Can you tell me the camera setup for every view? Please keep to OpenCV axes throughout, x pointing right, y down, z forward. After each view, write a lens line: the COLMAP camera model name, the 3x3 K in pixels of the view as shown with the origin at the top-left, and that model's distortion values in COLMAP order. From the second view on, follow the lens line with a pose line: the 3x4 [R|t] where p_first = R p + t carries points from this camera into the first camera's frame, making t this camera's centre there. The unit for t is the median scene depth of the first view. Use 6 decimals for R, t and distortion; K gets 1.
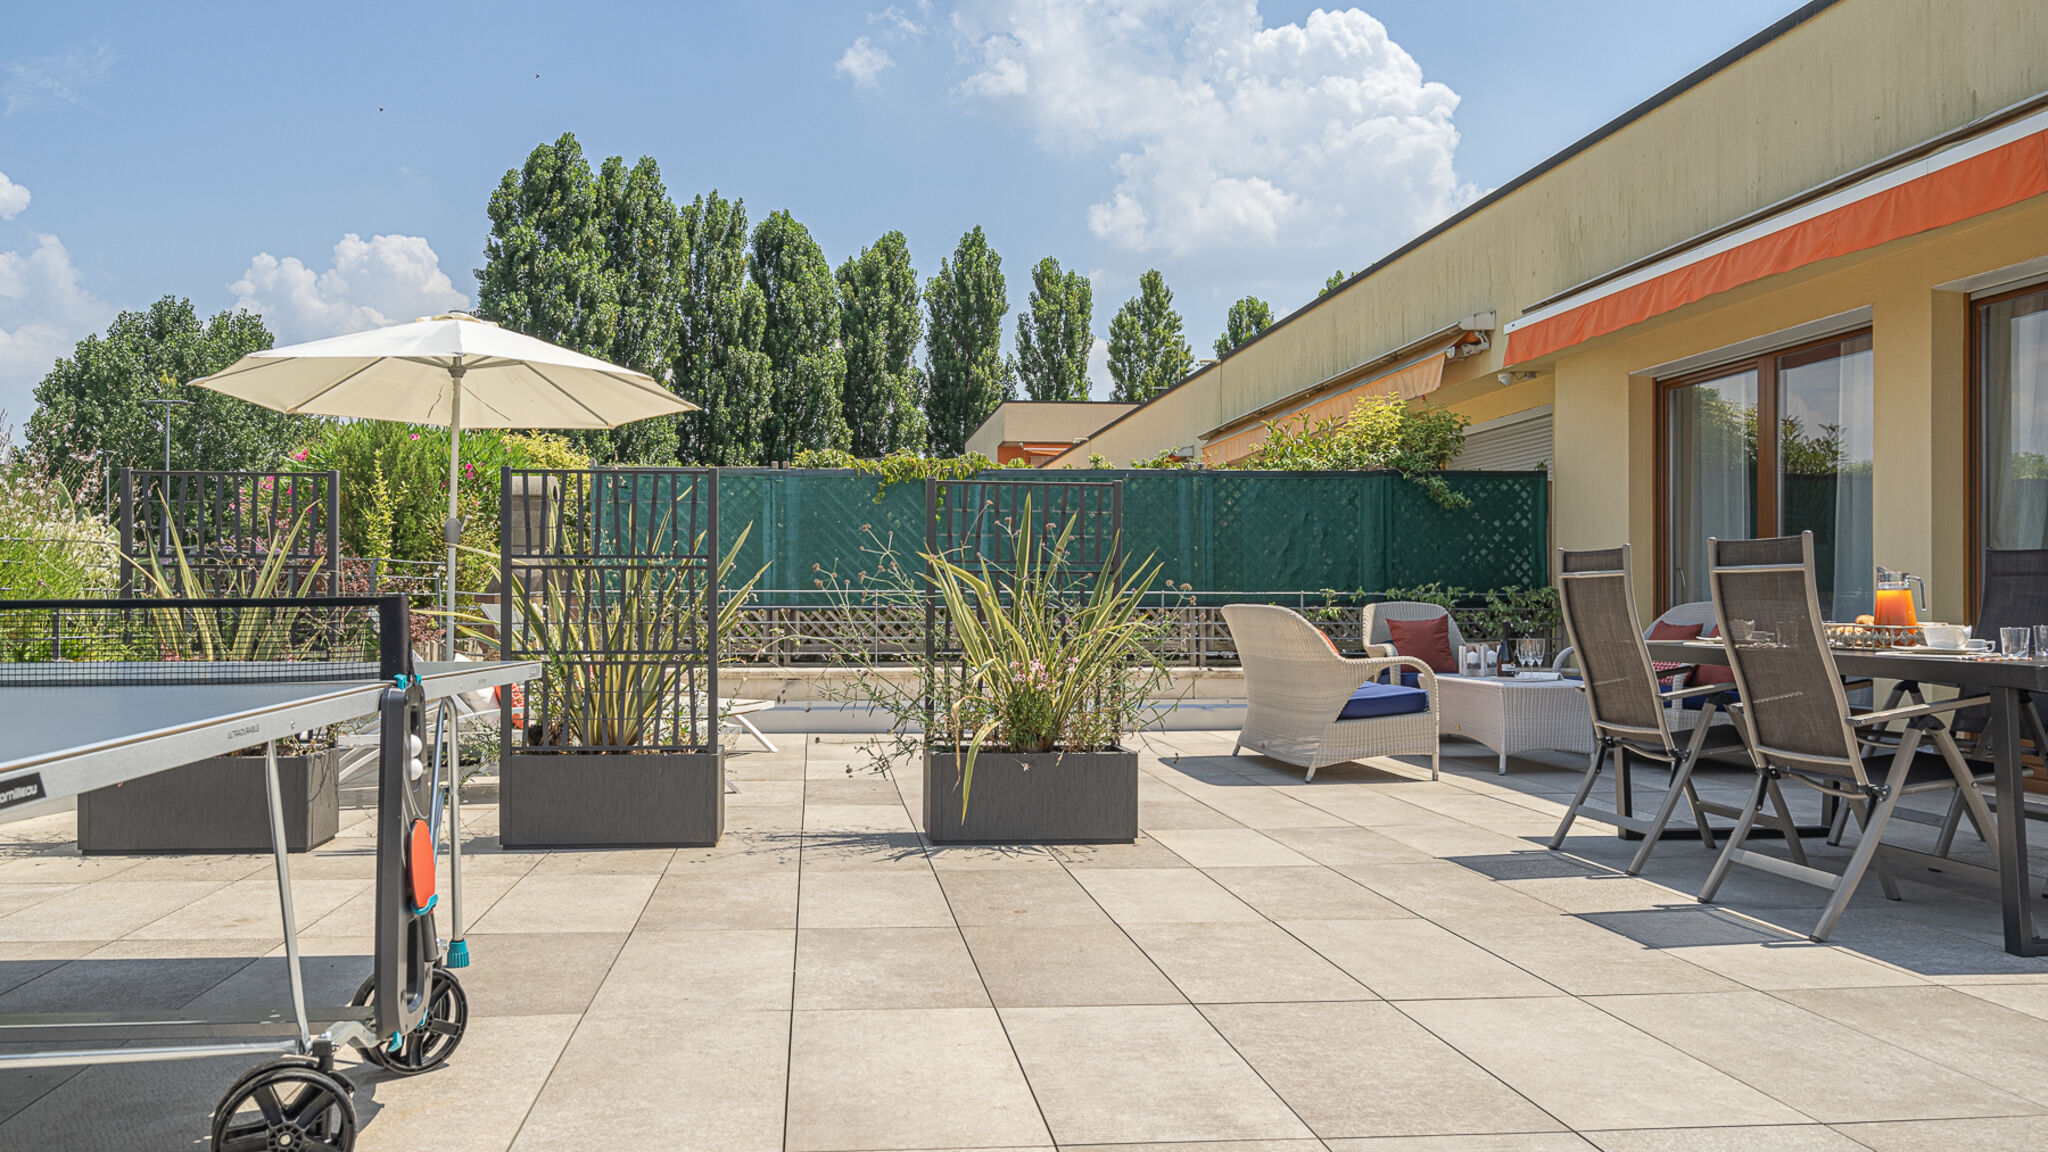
lens RADIAL K [[1568.2, 0, 970.0], [0, 1568.2, 593.6], [0, 0, 1]] dist [0.007831, 0.001518]
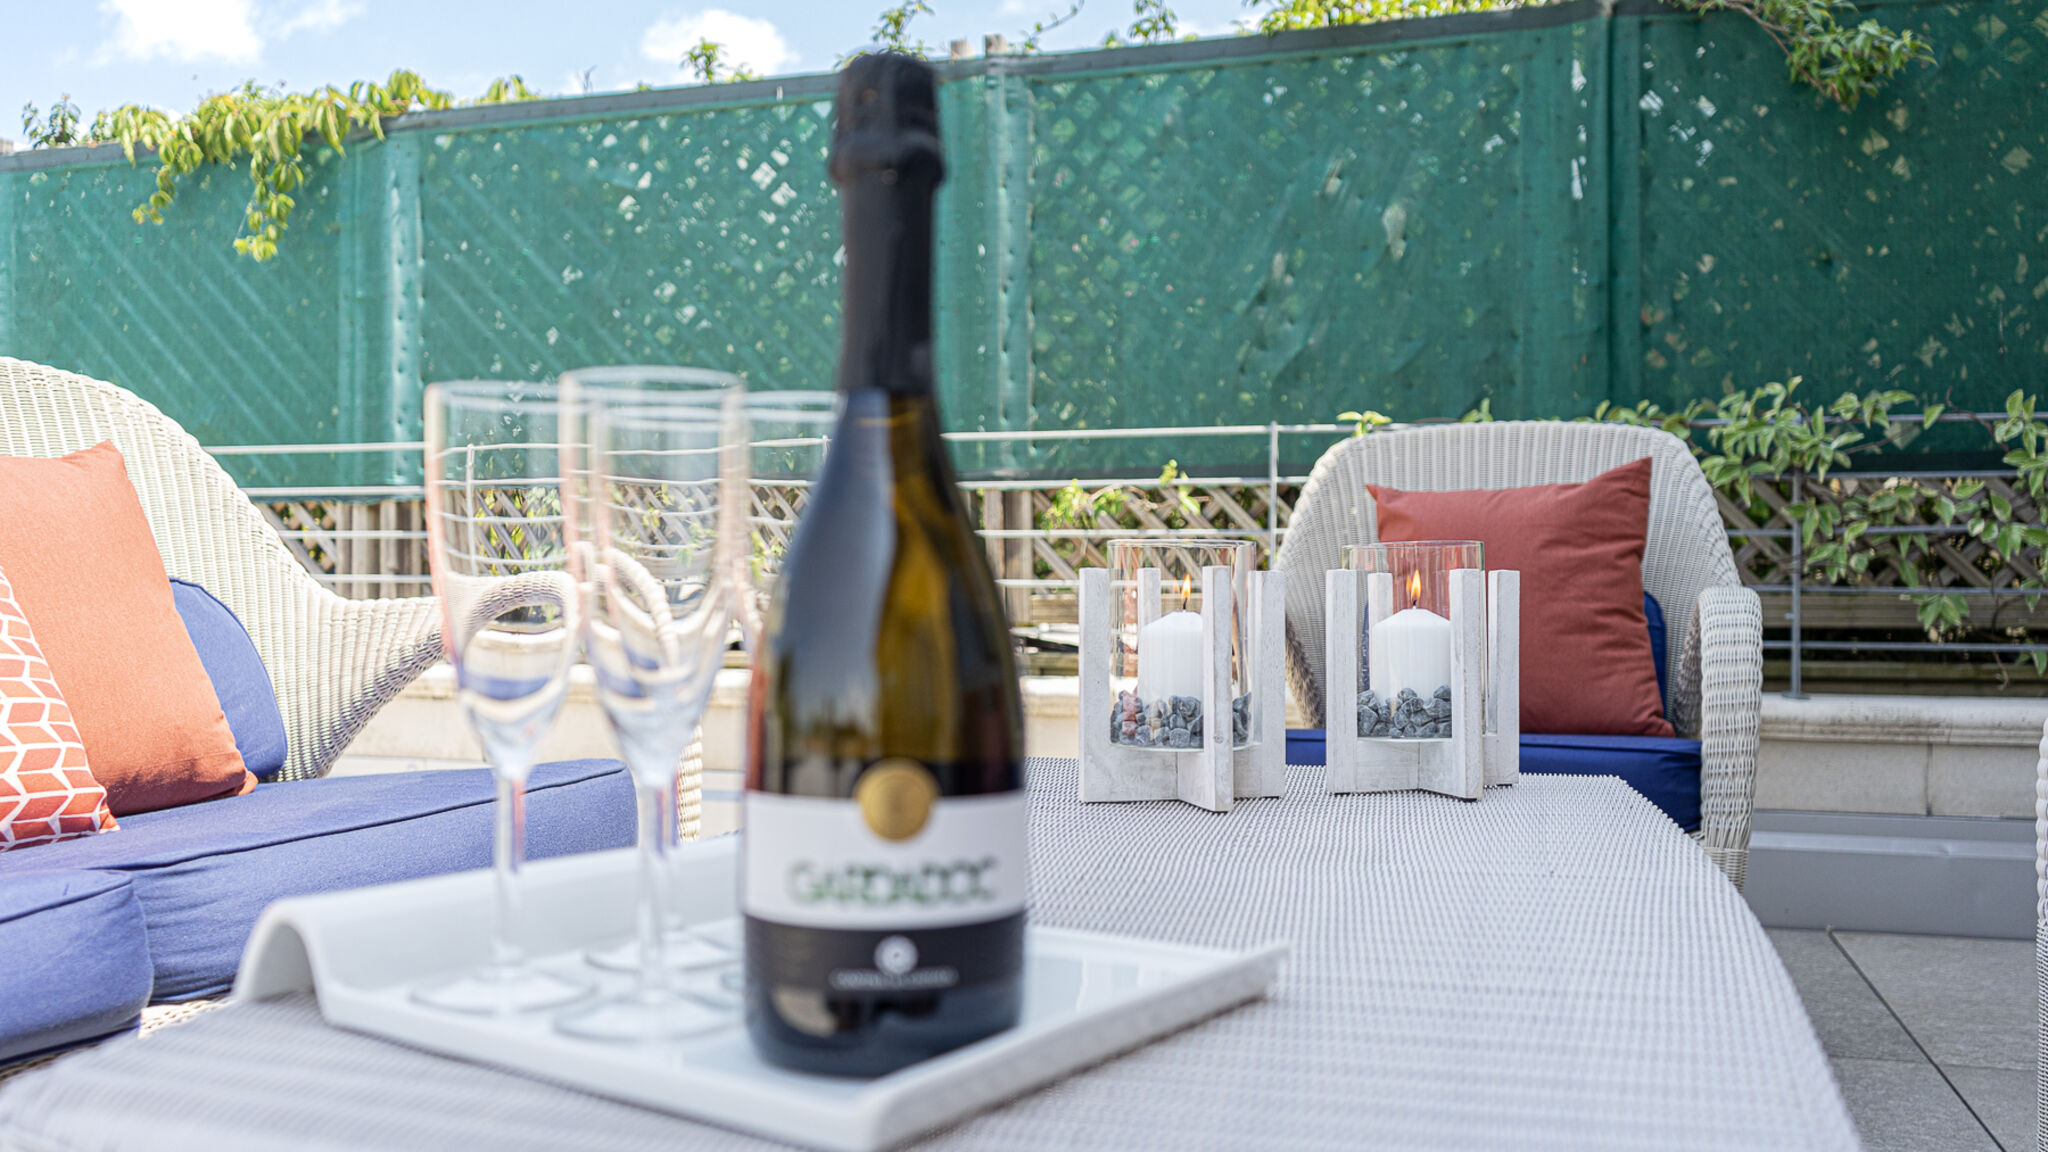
lens RADIAL K [[1671.8, 0, 1087.5], [0, 1671.8, 585.5], [0, 0, 1]] dist [-0.003837, 0.002708]
pose [[0.932523, 0.002182, -0.361103, 0.062948], [-0.001064, 0.999994, 0.003295, 0.005929], [0.361108, -0.002688, 0.932520, 0.150912]]
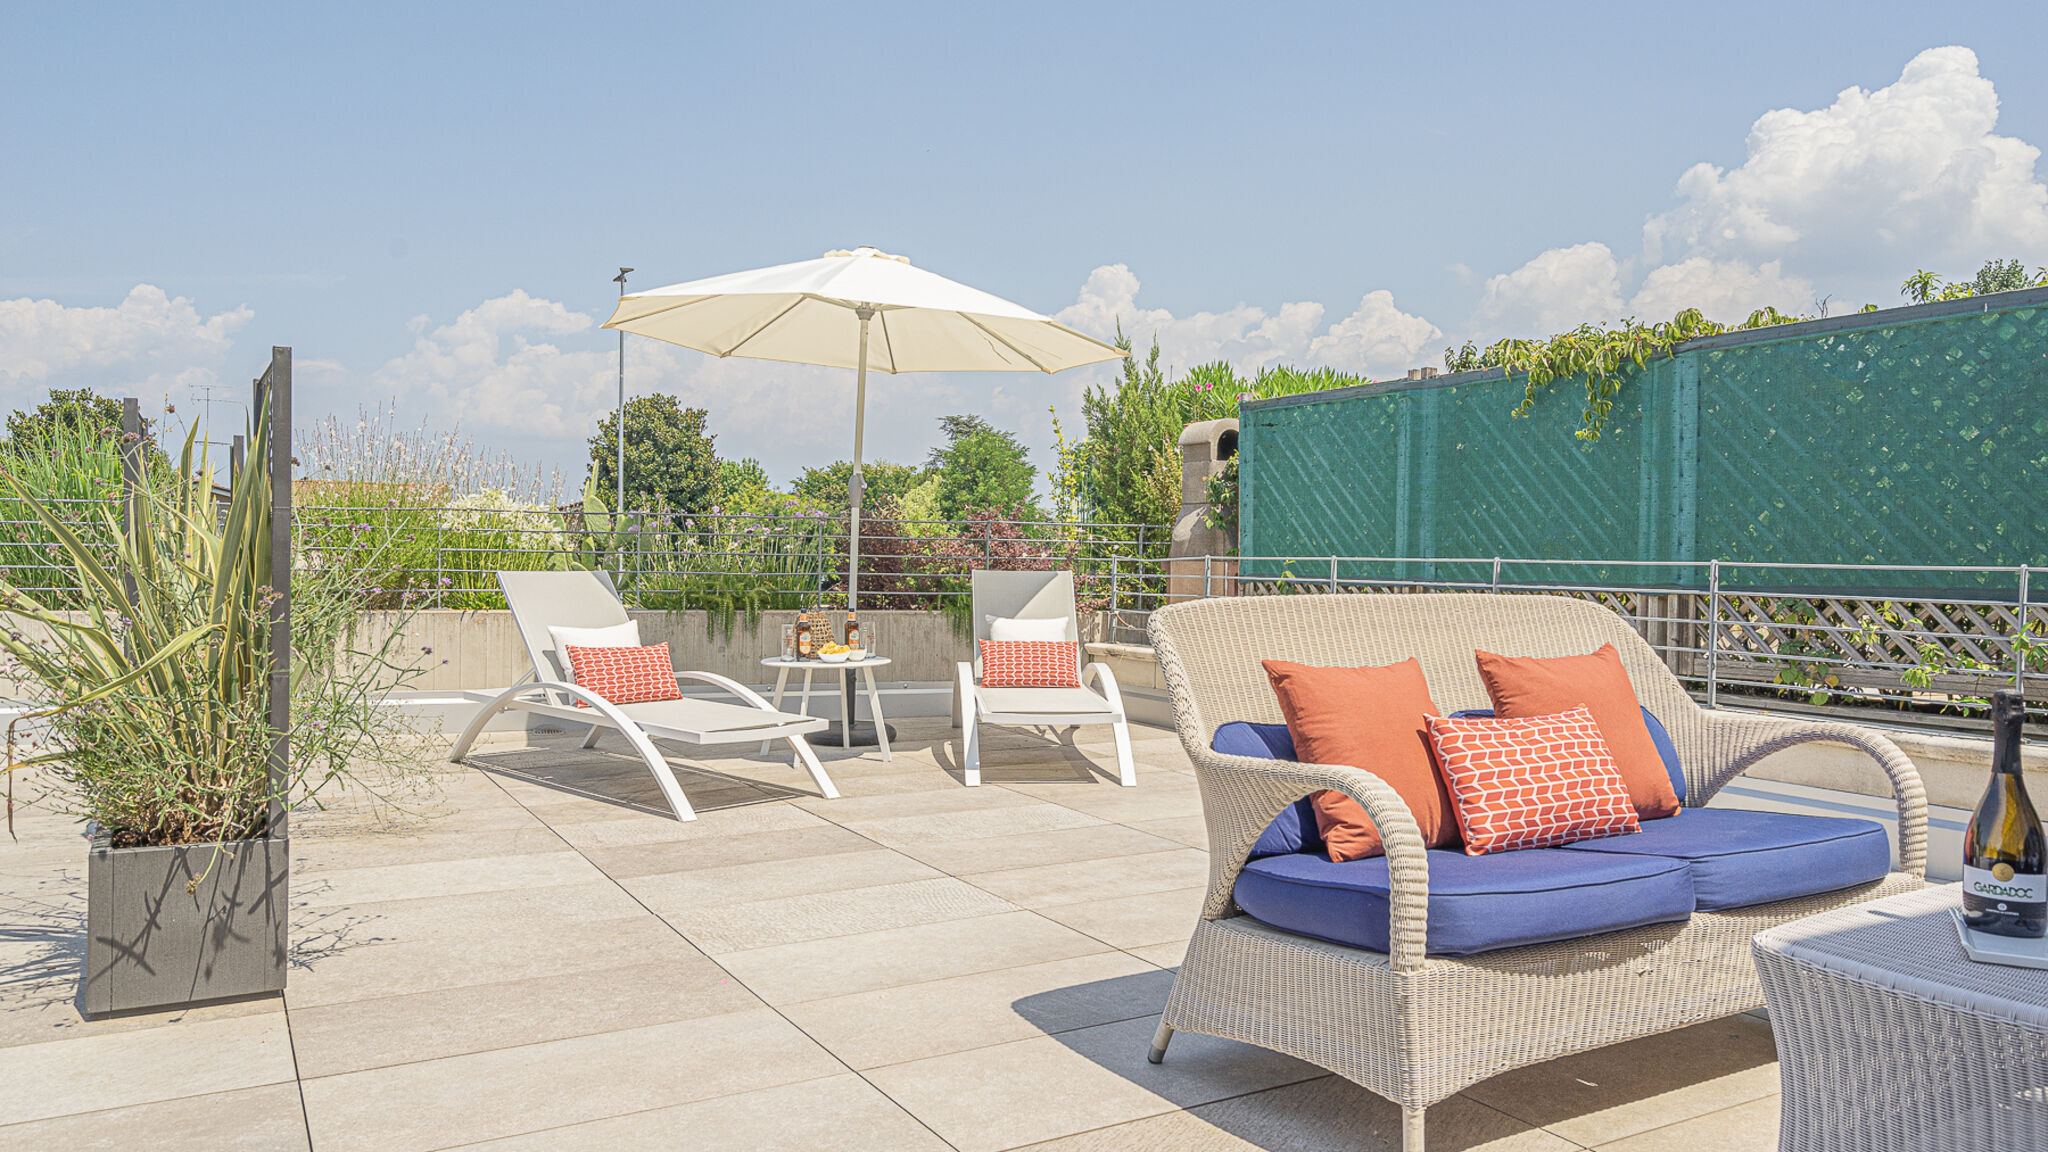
lens RADIAL K [[1424.2, 0, 1004.8], [0, 1424.2, 572.1], [0, 0, 1]] dist [0.009710, -0.000331]
pose [[0.407357, 0.014906, -0.913148, 0.078685], [-0.010675, 0.999876, 0.011560, -0.000352], [0.913207, 0.005039, 0.407465, 0.125523]]
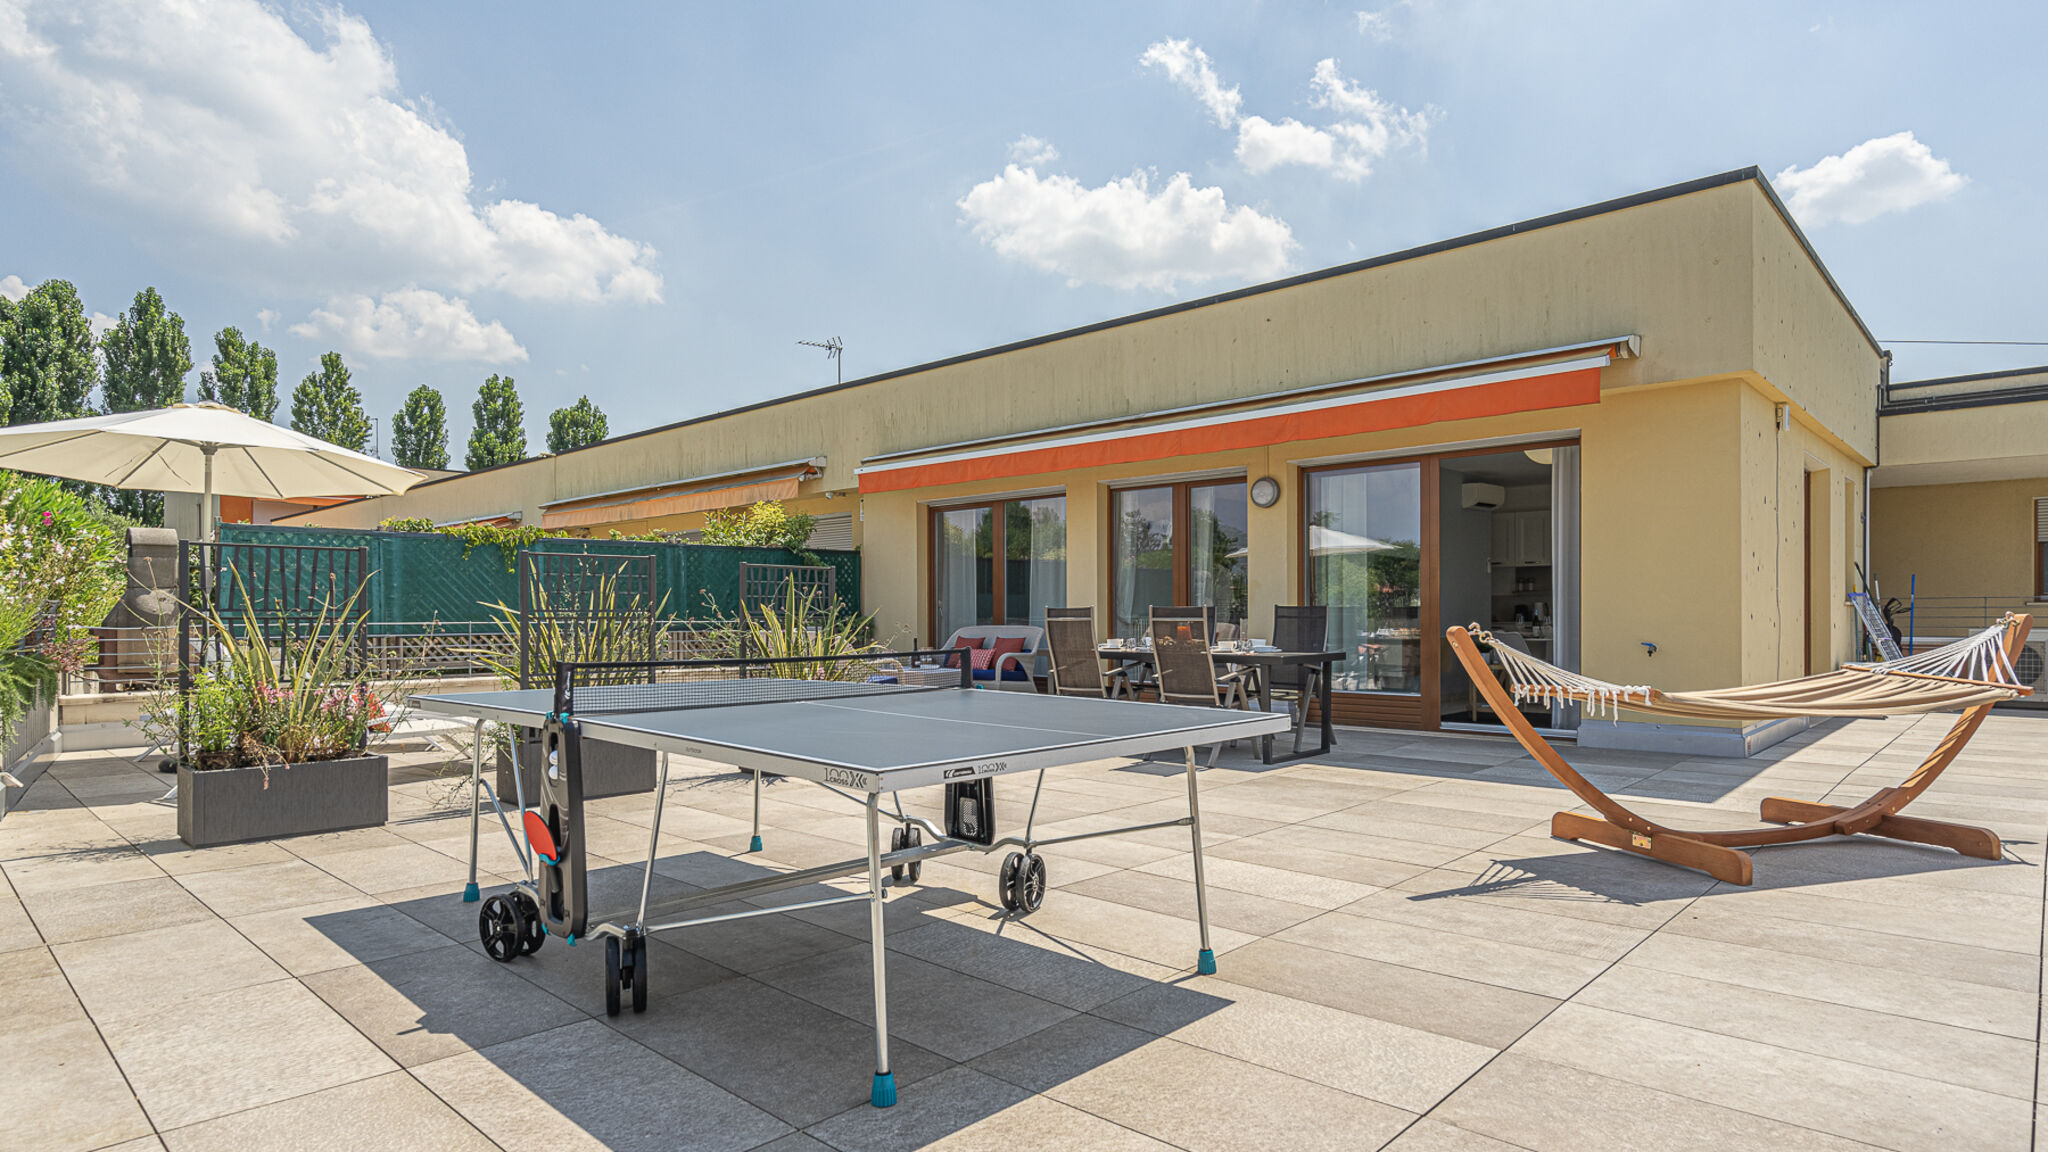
lens RADIAL K [[1102.0, 0, 1004.8], [0, 1102.0, 617.7], [0, 0, 1]] dist [-0.001595, 0.002732]
pose [[0.759788, -0.005889, 0.650145, -0.070406], [0.001283, 0.999971, 0.007558, -0.002768], [-0.650170, -0.004909, 0.759773, -0.010459]]
